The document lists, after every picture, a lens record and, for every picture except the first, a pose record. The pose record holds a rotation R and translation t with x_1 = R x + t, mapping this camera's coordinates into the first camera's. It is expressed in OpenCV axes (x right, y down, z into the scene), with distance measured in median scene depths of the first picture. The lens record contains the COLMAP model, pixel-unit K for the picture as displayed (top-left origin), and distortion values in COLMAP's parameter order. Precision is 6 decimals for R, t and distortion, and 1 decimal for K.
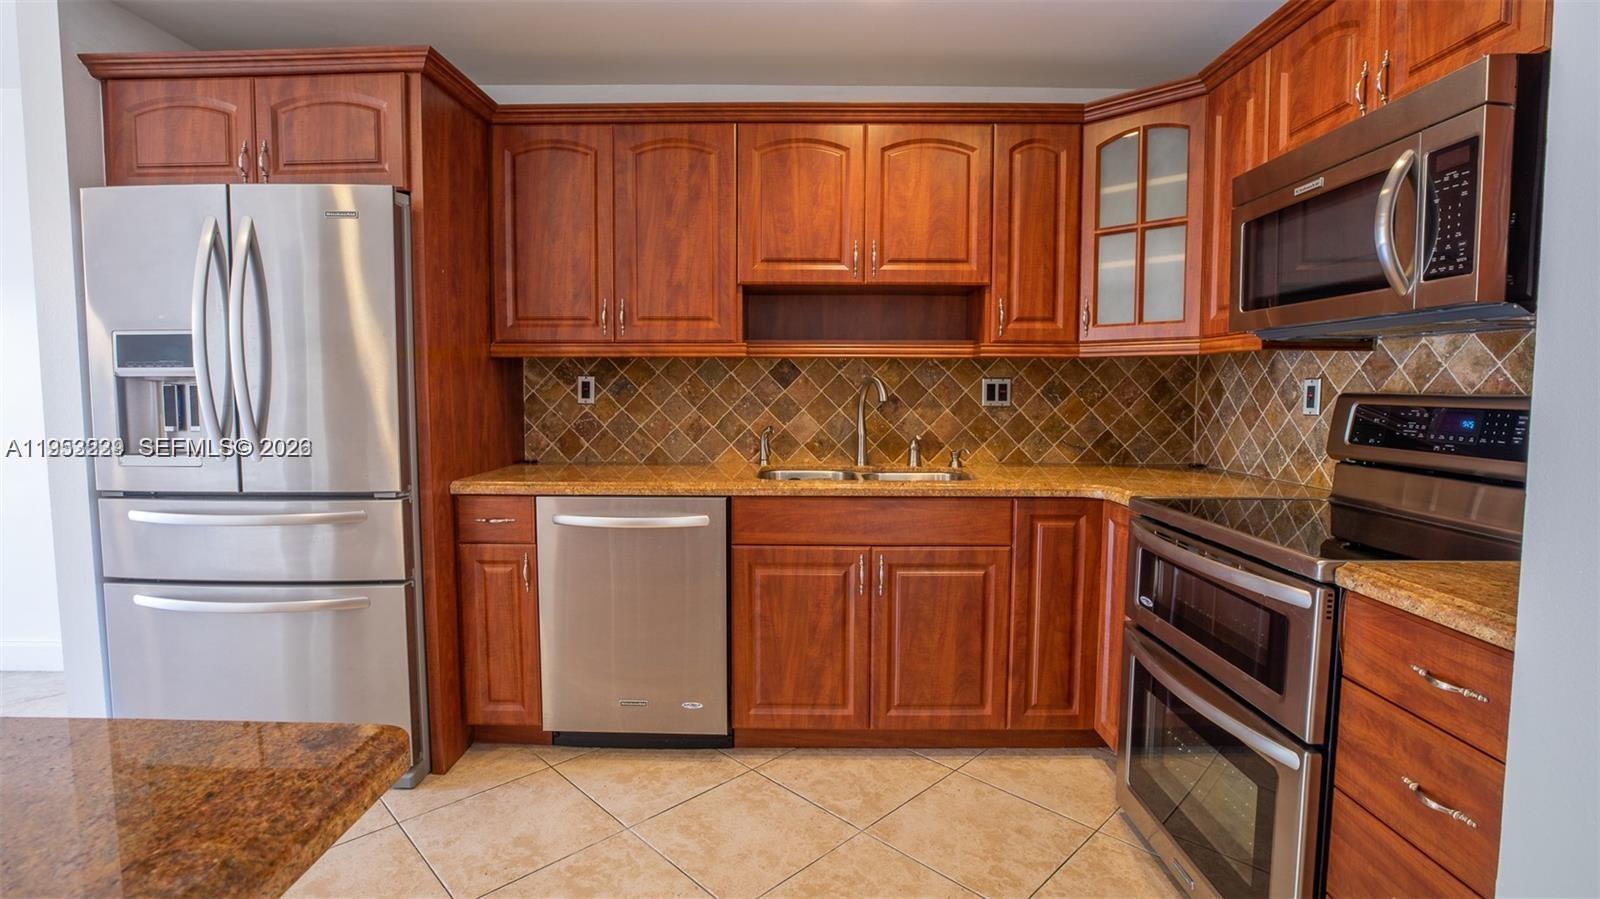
lens RADIAL K [[736.3, 0, 791.1], [0, 736.3, 433.8], [0, 0, 1]] dist [-0.040115, 0.010169]
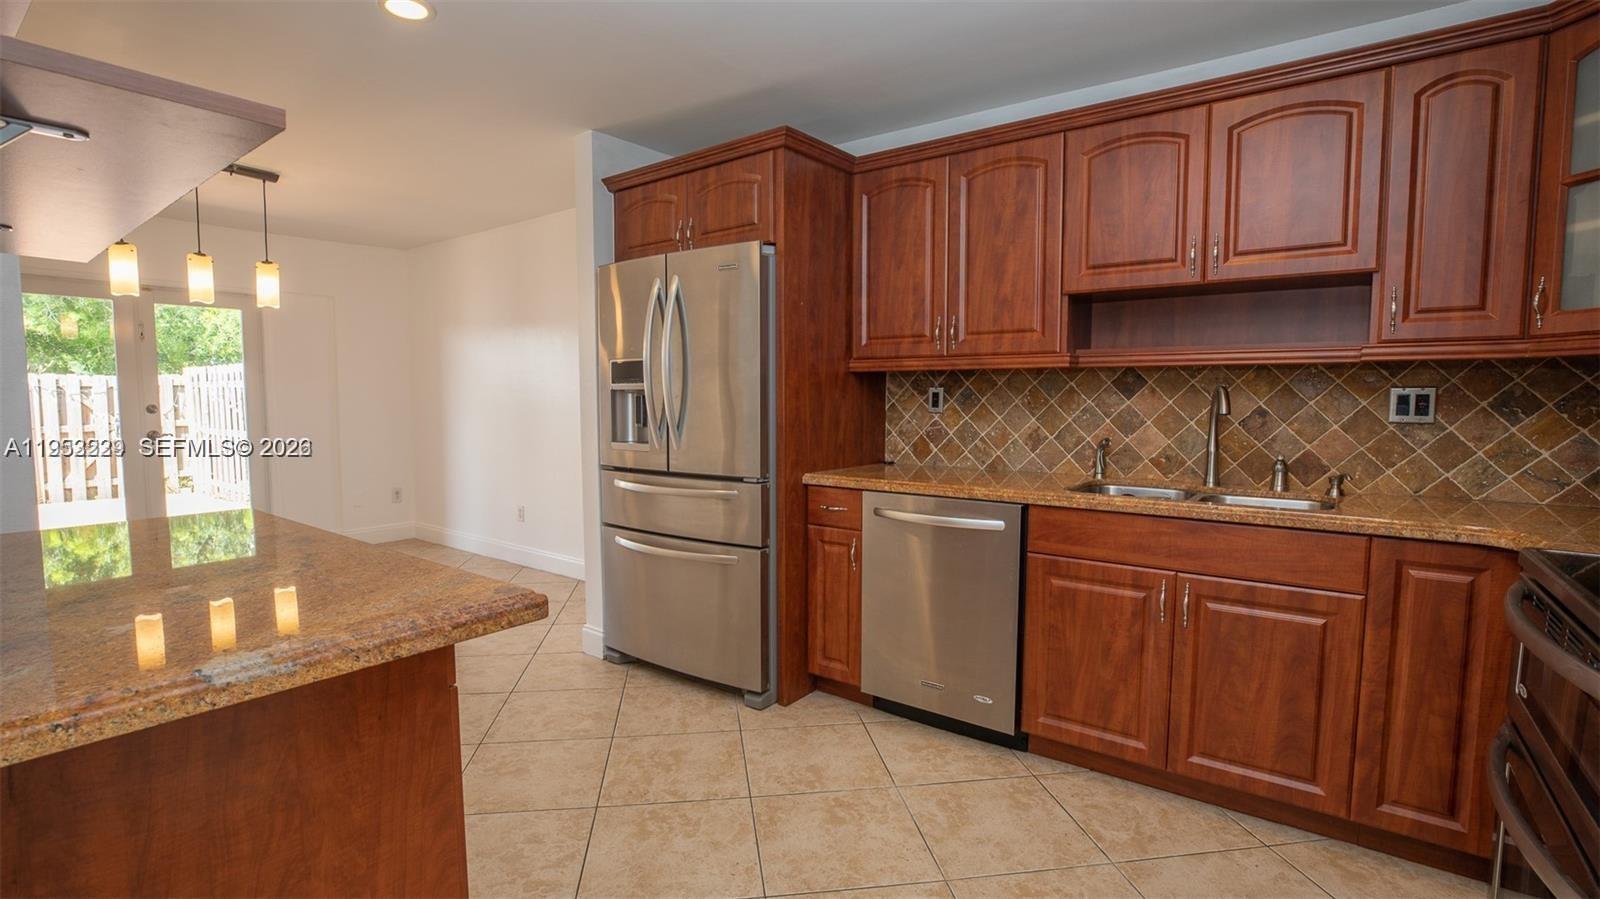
lens RADIAL K [[736.3, 0, 793.4], [0, 736.3, 451.5], [0, 0, 1]] dist [-0.040115, 0.010169]
pose [[0.803322, 0.043058, -0.593986, 0.252365], [-0.037775, 0.999059, 0.021334, 0.002124], [0.594345, 0.005300, 0.804192, -0.011566]]
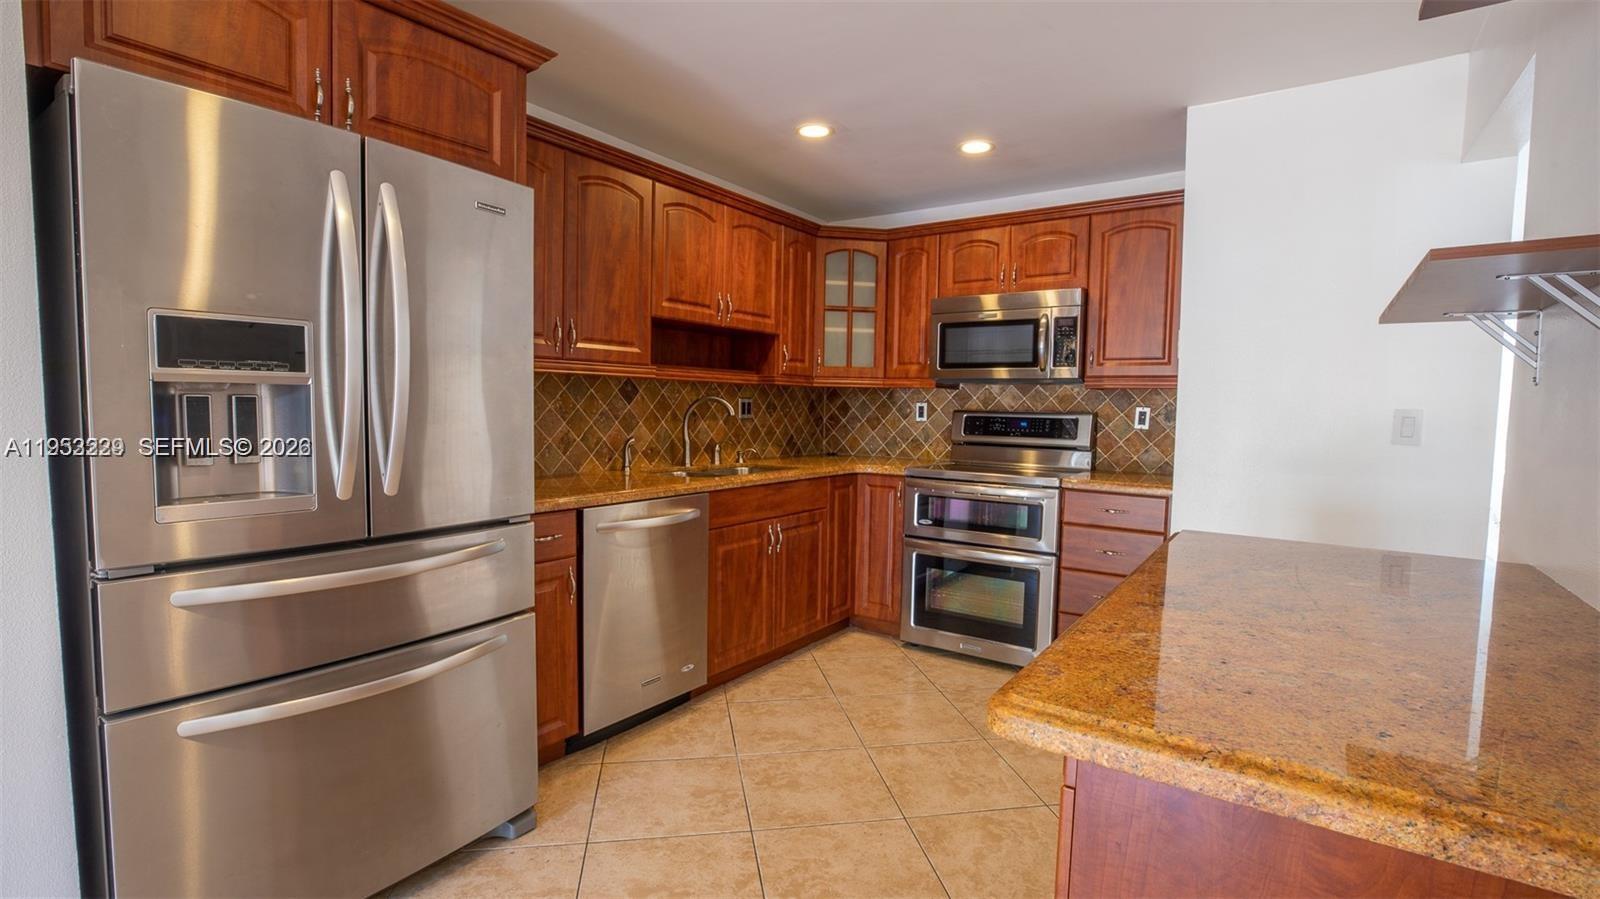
lens RADIAL K [[736.3, 0, 794.2], [0, 736.3, 451.0], [0, 0, 1]] dist [-0.040115, 0.010169]
pose [[0.567730, -0.044476, 0.822012, -0.999436], [0.037026, 0.998909, 0.028475, -0.014435], [-0.822382, 0.014269, 0.568757, 0.160333]]
